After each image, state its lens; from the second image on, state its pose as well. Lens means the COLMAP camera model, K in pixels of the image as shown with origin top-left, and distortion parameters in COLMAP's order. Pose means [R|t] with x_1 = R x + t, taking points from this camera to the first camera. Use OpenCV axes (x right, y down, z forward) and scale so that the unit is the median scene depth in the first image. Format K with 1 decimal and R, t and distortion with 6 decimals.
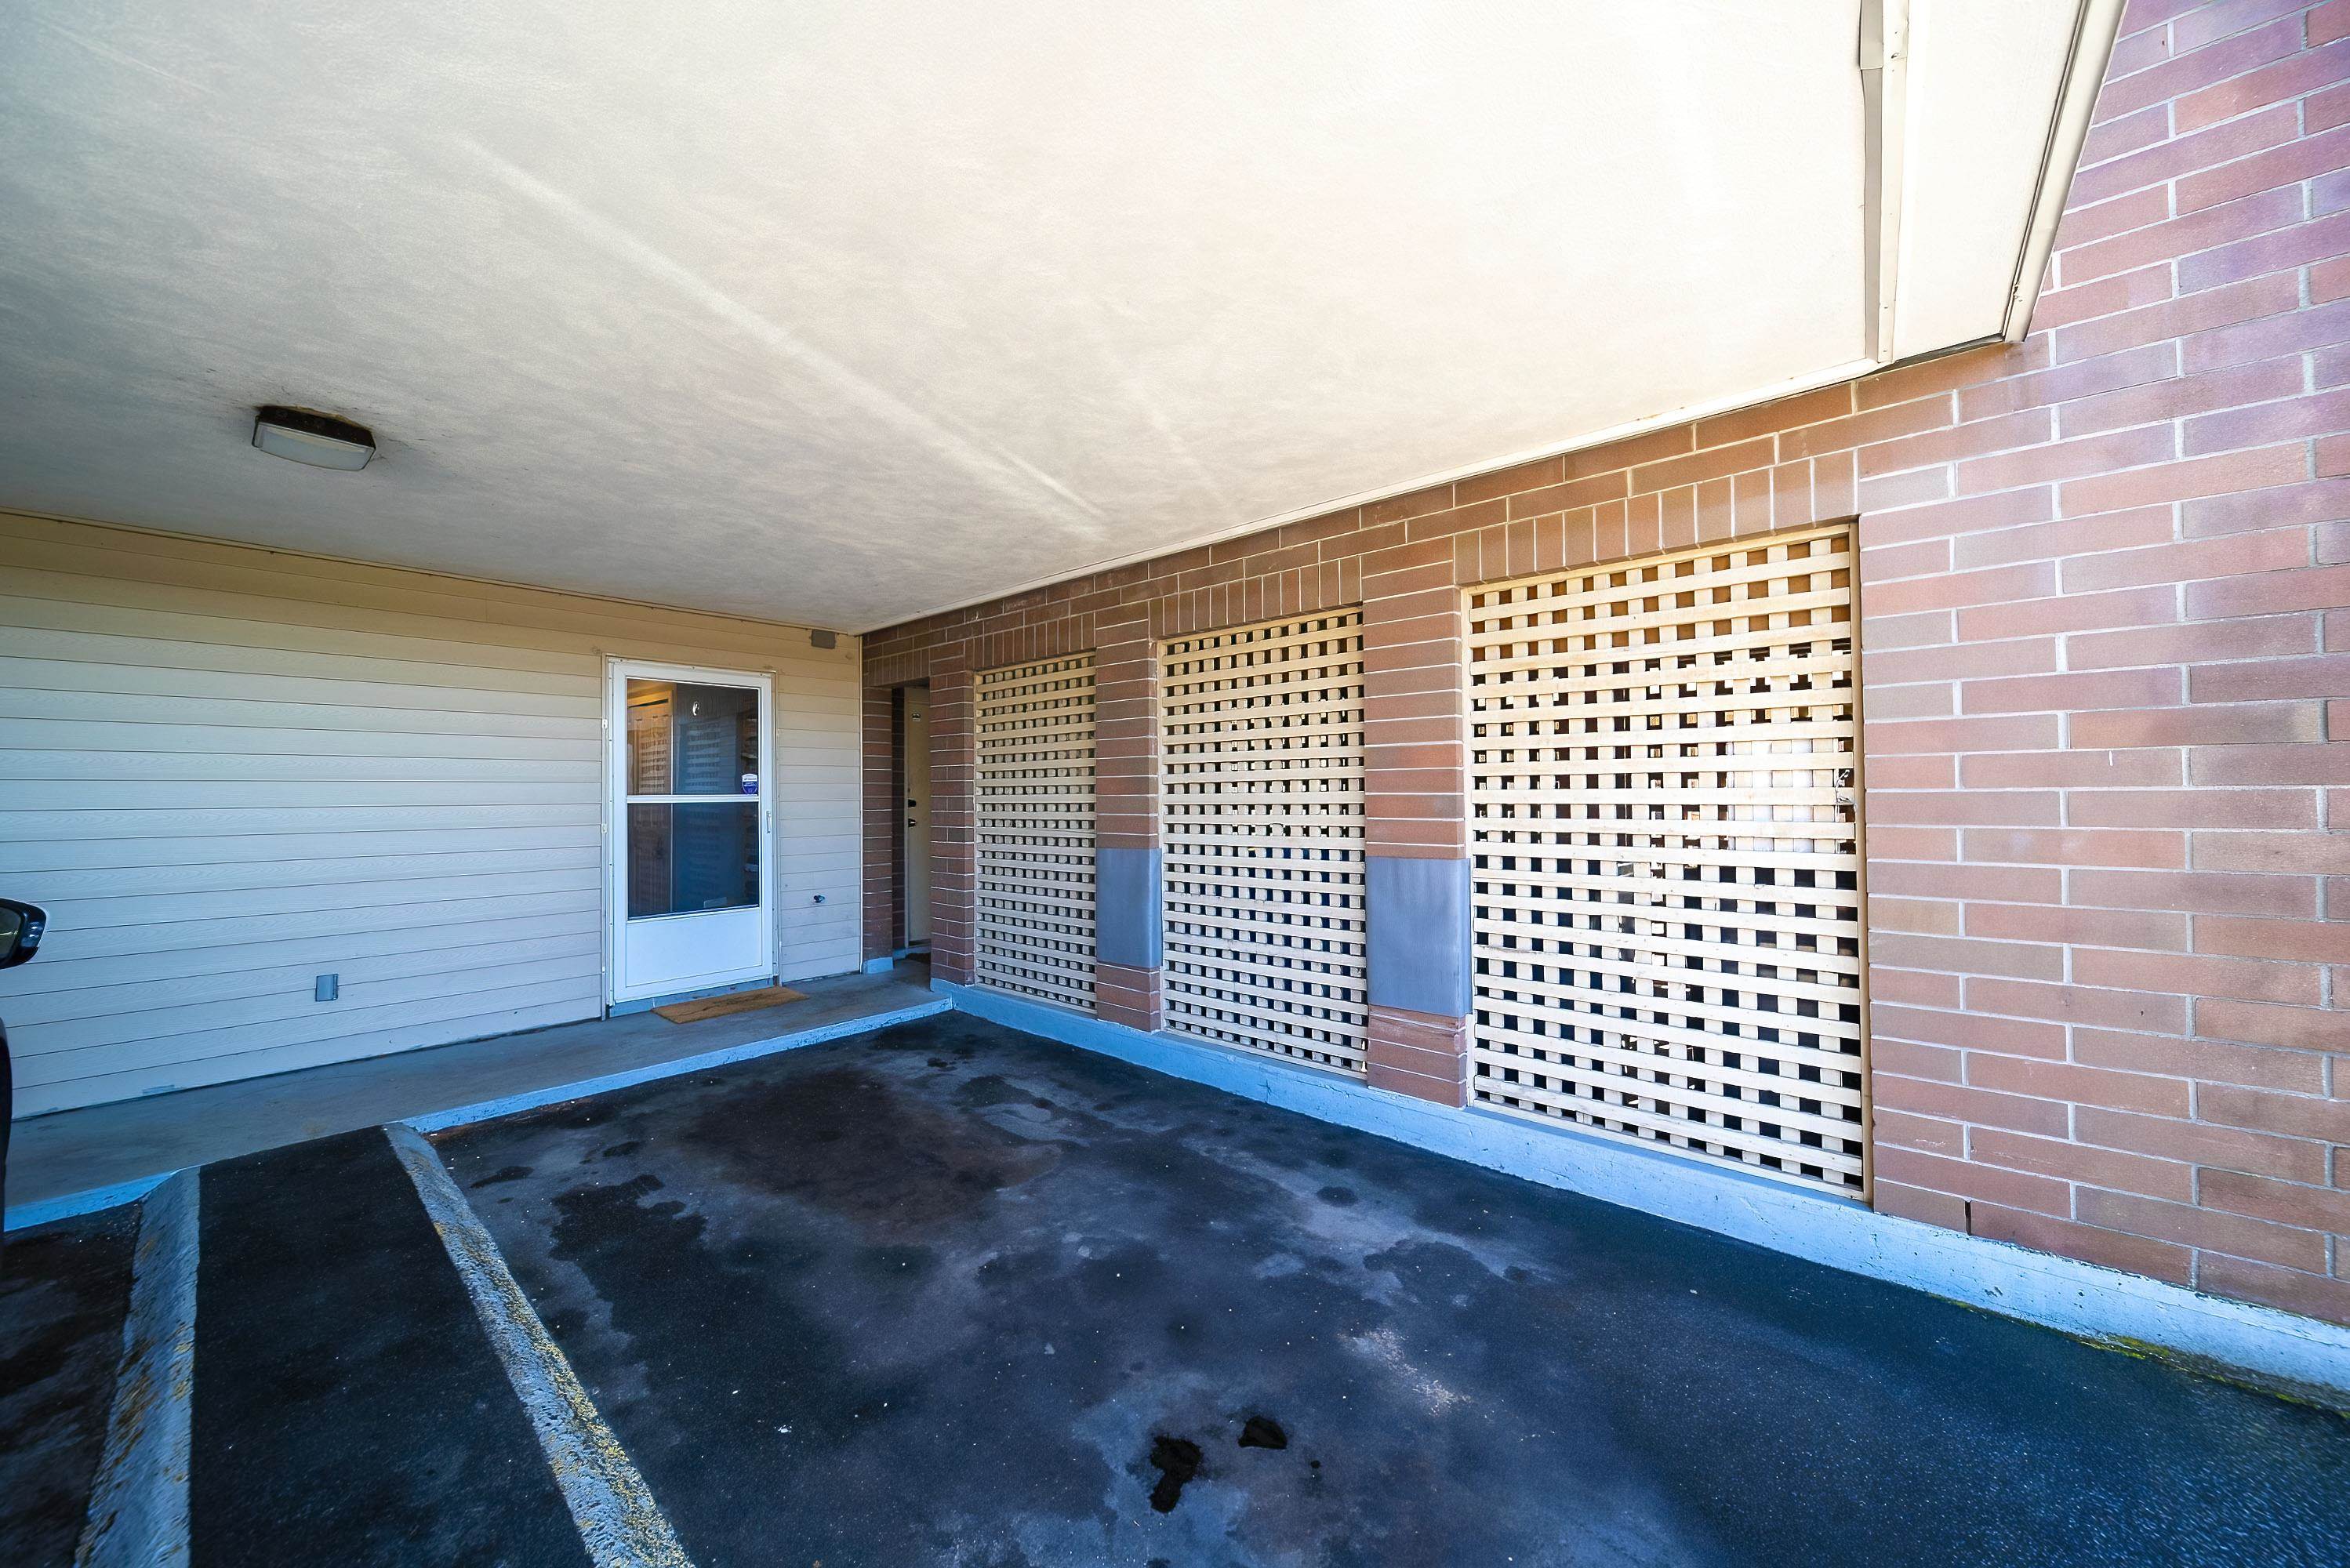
lens RADIAL K [[822.4, 0, 1176.2], [0, 822.4, 791.5], [0, 0, 1]] dist [-0.004184, -0.000607]
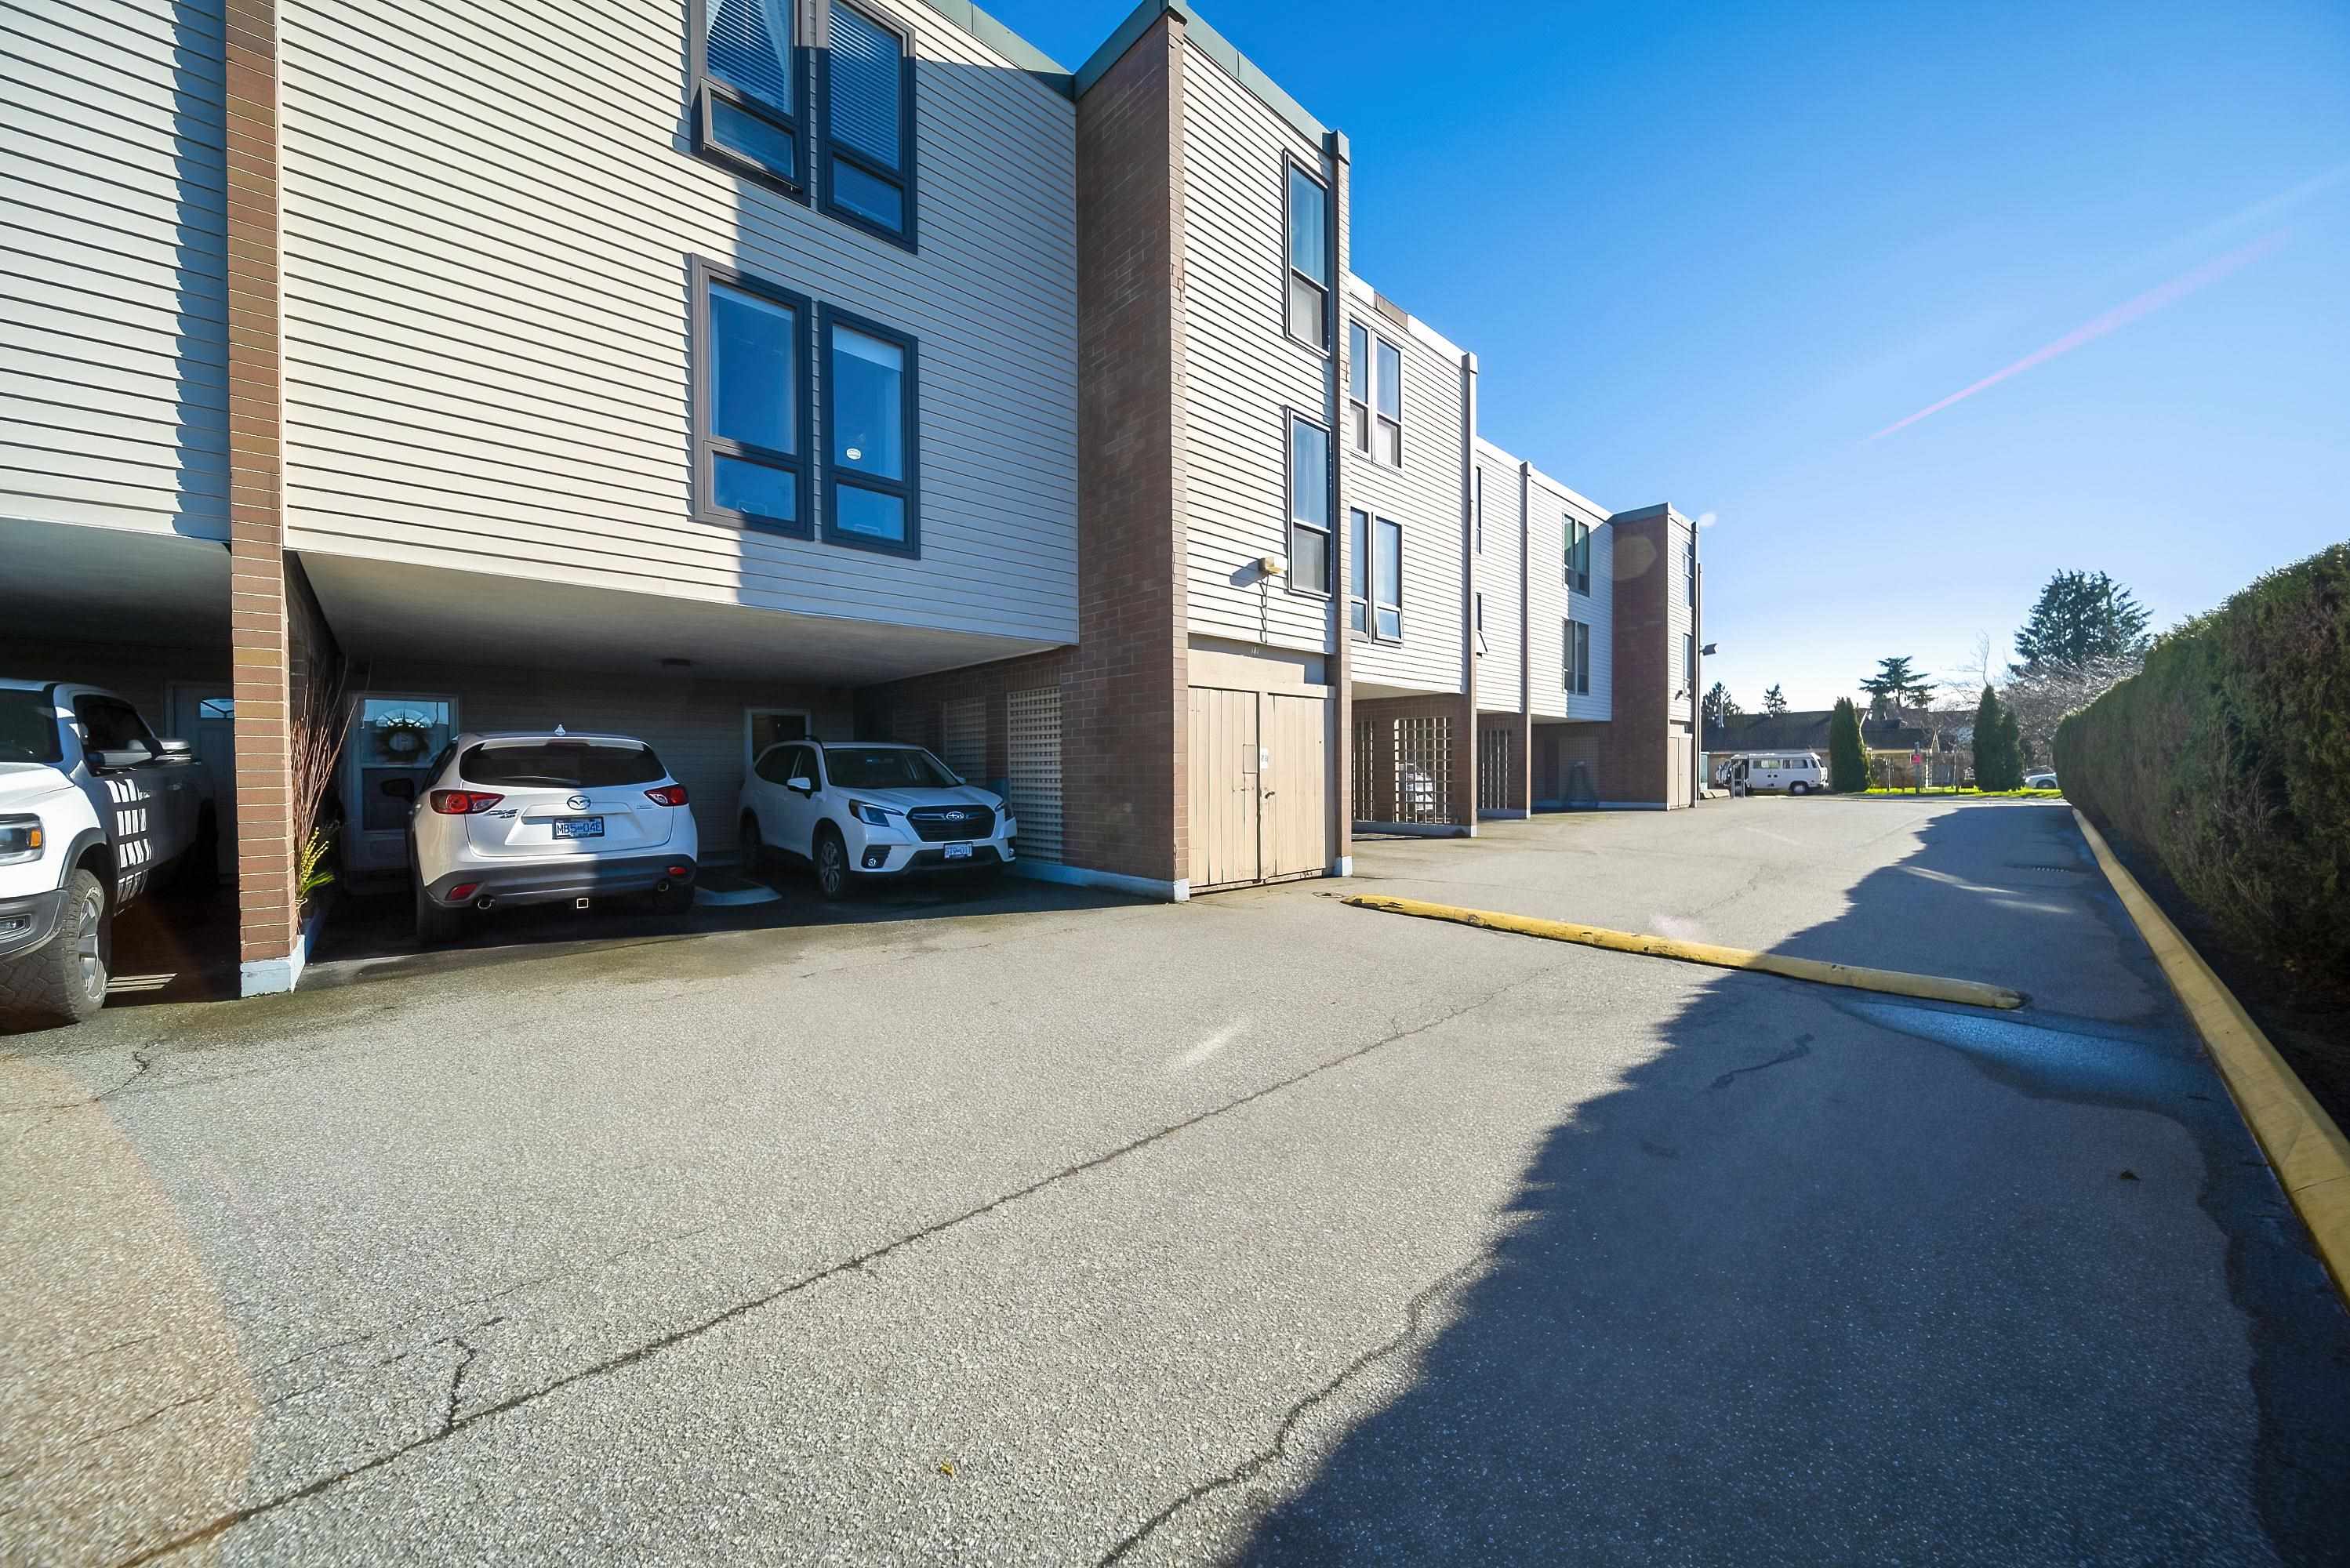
lens RADIAL K [[822.4, 0, 1172.9], [0, 822.4, 780.2], [0, 0, 1]] dist [-0.004184, -0.000607]
pose [[0.994988, -0.002535, -0.099962, 0.861073], [0.004120, 0.999869, 0.015647, 0.026320], [0.099909, -0.015980, 0.994868, -1.373413]]
